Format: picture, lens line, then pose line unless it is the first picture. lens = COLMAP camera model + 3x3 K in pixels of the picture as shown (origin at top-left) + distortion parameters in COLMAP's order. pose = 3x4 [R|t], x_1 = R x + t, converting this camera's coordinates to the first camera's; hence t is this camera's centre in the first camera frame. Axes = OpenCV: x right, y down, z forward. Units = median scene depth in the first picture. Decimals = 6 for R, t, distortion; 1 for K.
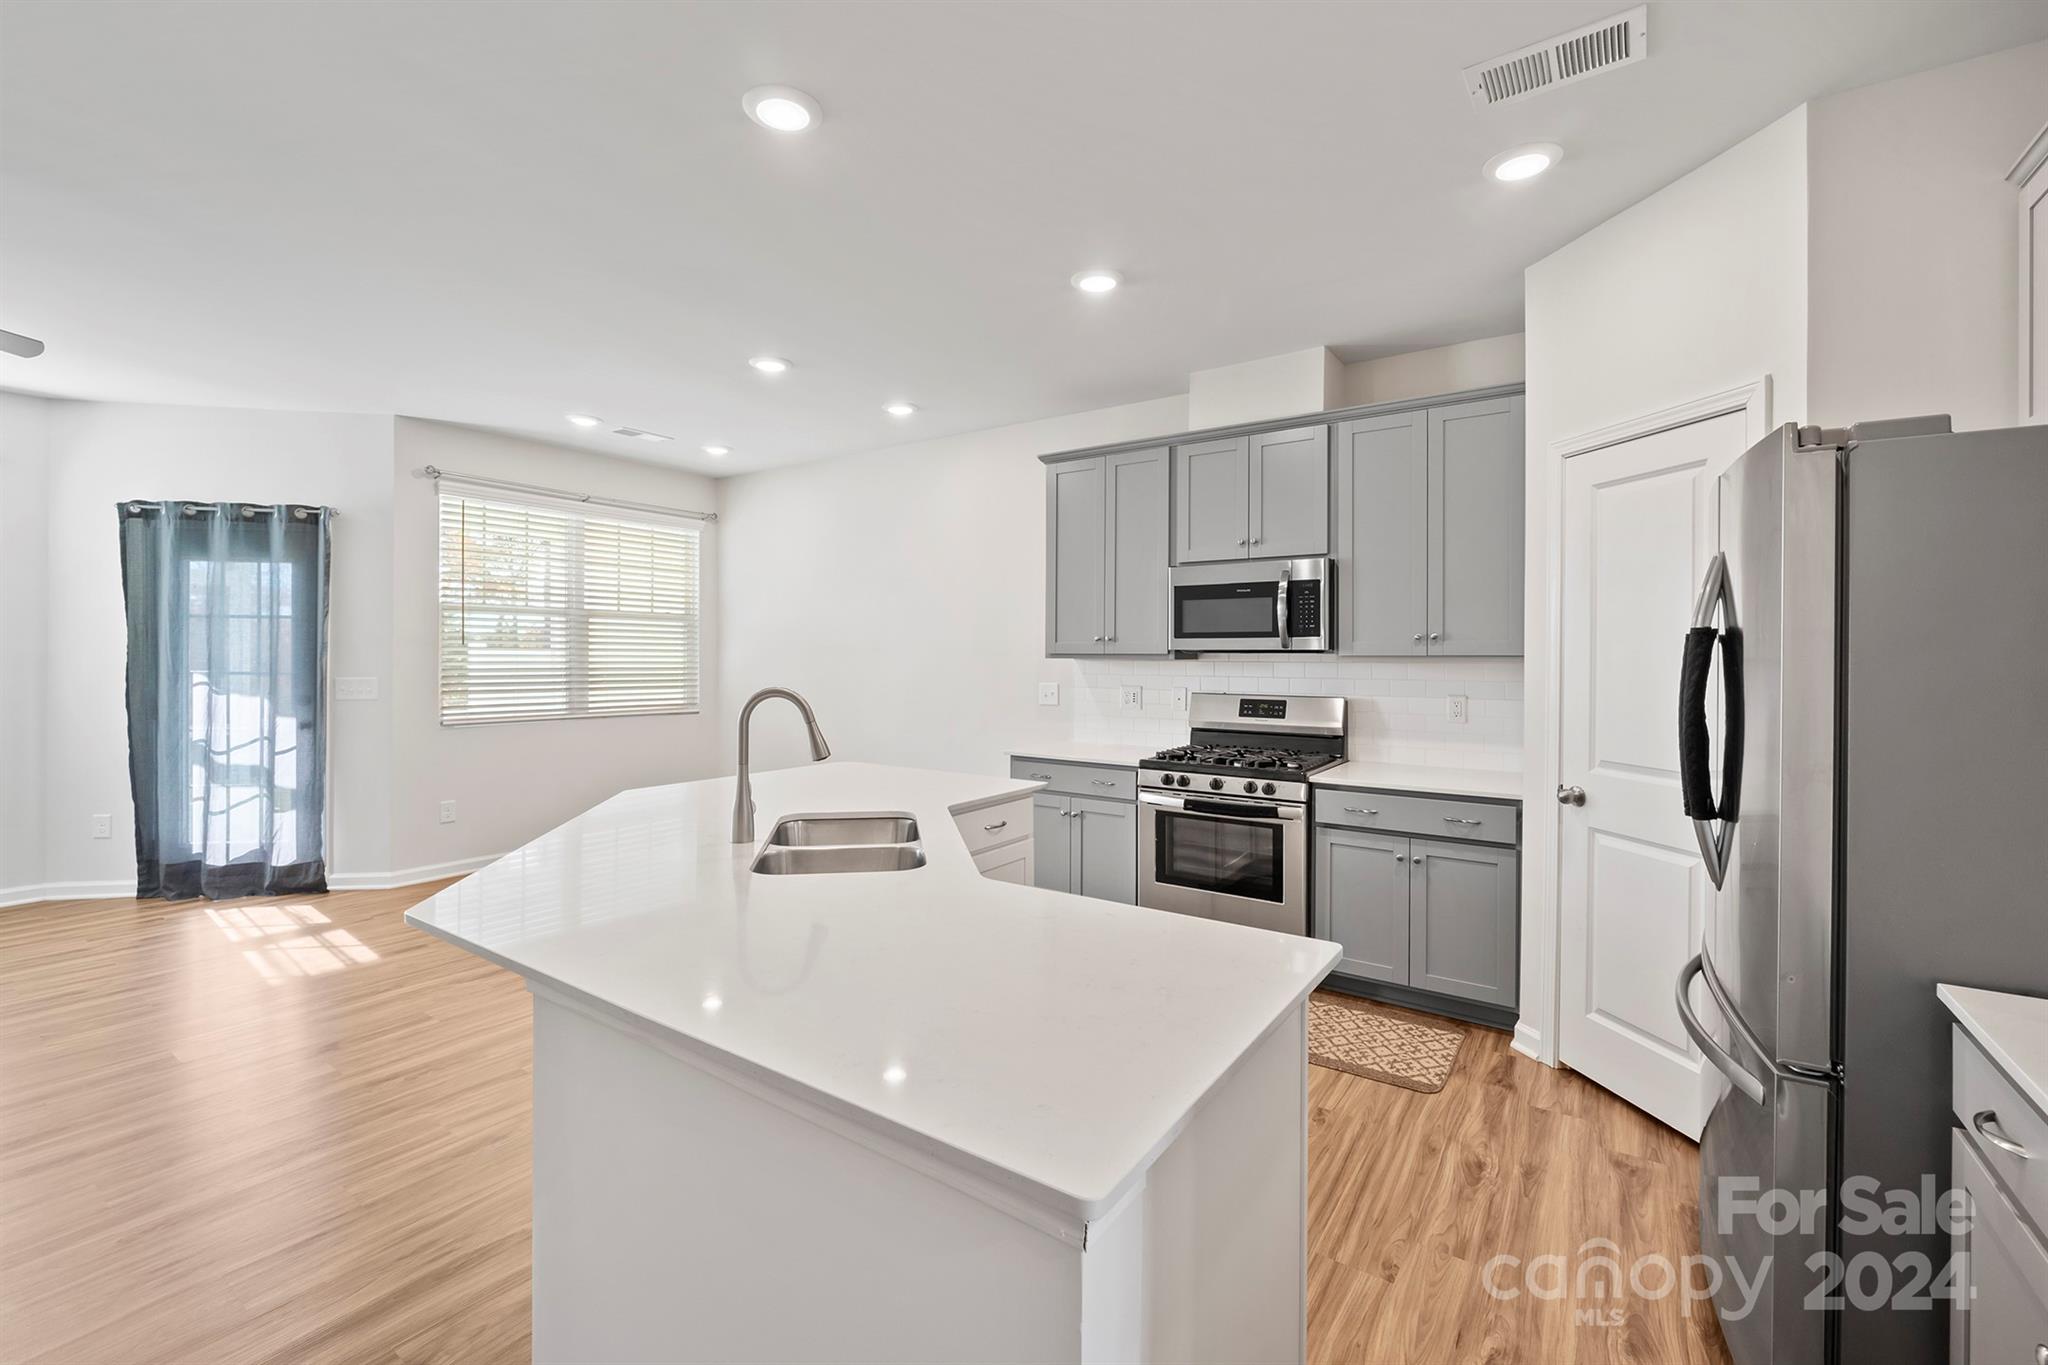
lens RADIAL K [[857.6, 0, 1027.2], [0, 857.6, 665.6], [0, 0, 1]] dist [-0.002100, -0.000174]
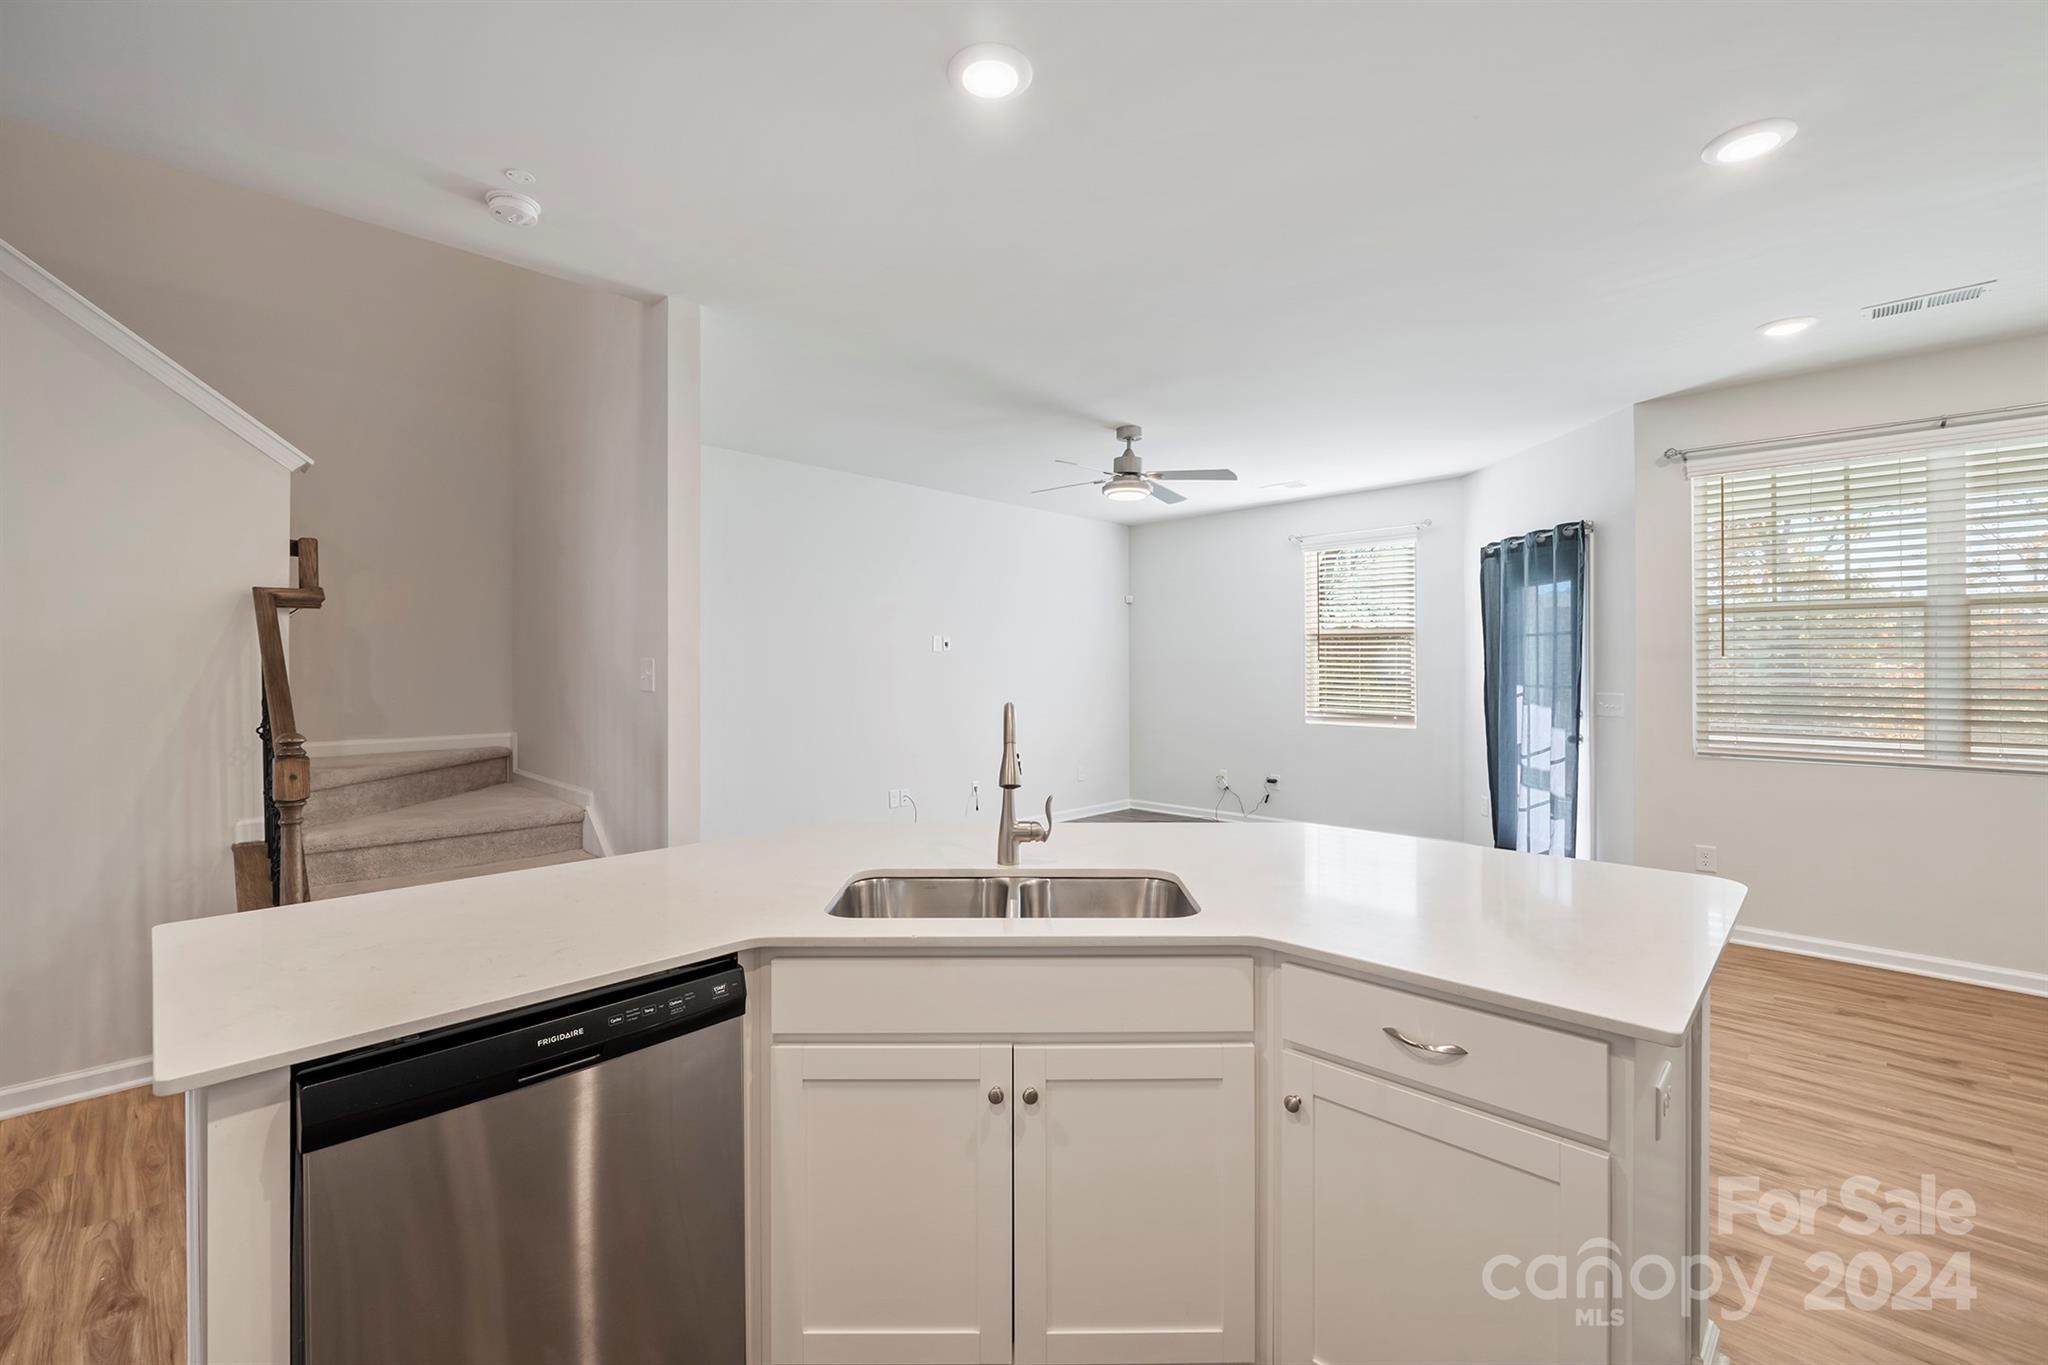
lens RADIAL K [[857.6, 0, 1027.1], [0, 857.6, 675.9], [0, 0, 1]] dist [-0.002100, -0.000174]
pose [[-0.158398, 0.003431, -0.987369, 0.270696], [-0.010417, 0.999932, 0.005146, -0.003101], [0.987320, 0.011101, -0.158352, 0.529206]]
